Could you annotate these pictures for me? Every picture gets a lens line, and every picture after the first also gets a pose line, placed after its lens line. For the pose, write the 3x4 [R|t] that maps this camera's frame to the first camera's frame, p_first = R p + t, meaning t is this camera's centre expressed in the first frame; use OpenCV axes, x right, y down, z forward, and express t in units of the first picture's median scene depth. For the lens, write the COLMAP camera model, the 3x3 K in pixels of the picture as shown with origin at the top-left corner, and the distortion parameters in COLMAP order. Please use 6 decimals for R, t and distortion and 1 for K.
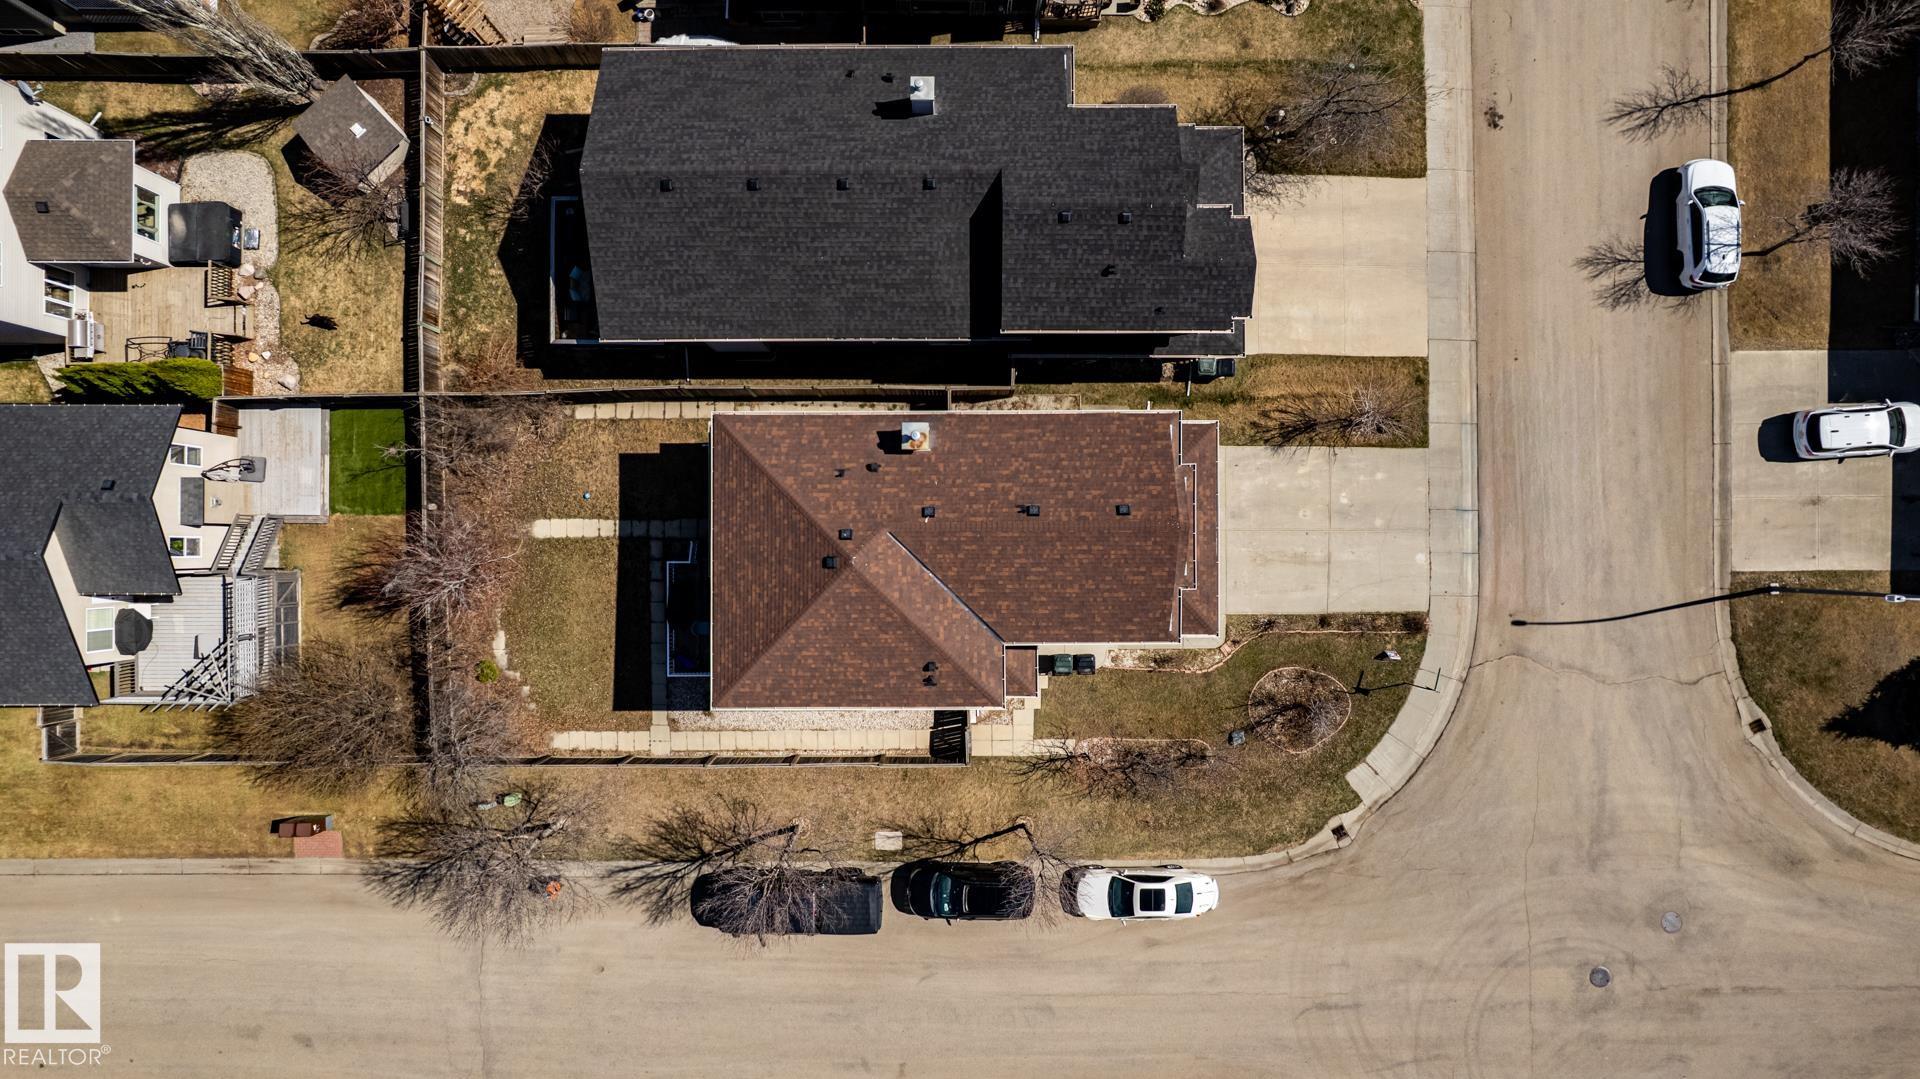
lens RADIAL K [[1236.7, 0, 960.0], [0, 1236.7, 539.5], [0, 0, 1]] dist [-0.085492, 0.076919]
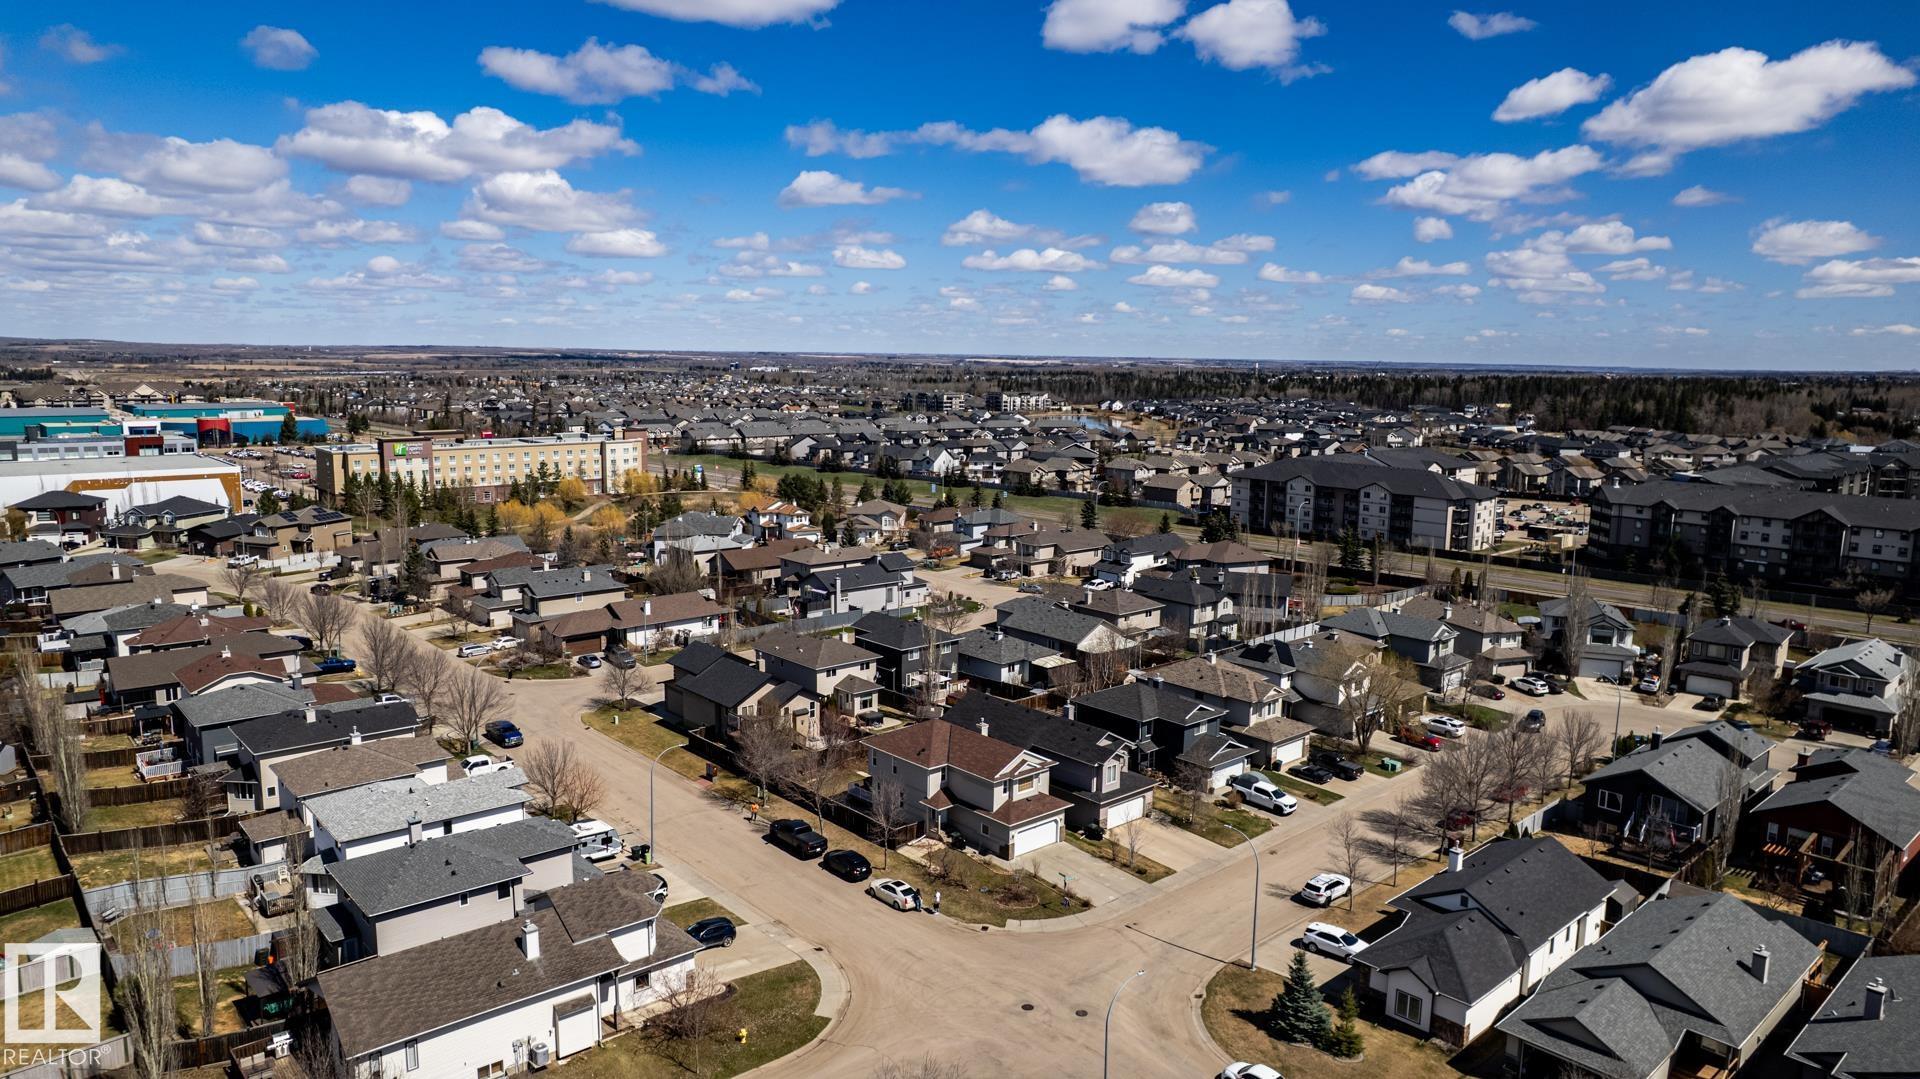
lens RADIAL K [[1250.8, 0, 964.0], [0, 1250.8, 529.3], [0, 0, 1]] dist [-0.042891, 0.002549]
pose [[0.668099, 0.115254, -0.735092, 1.661854], [-0.744063, 0.098652, -0.660786, 1.500835], [-0.003640, 0.988425, 0.151665, 0.088811]]
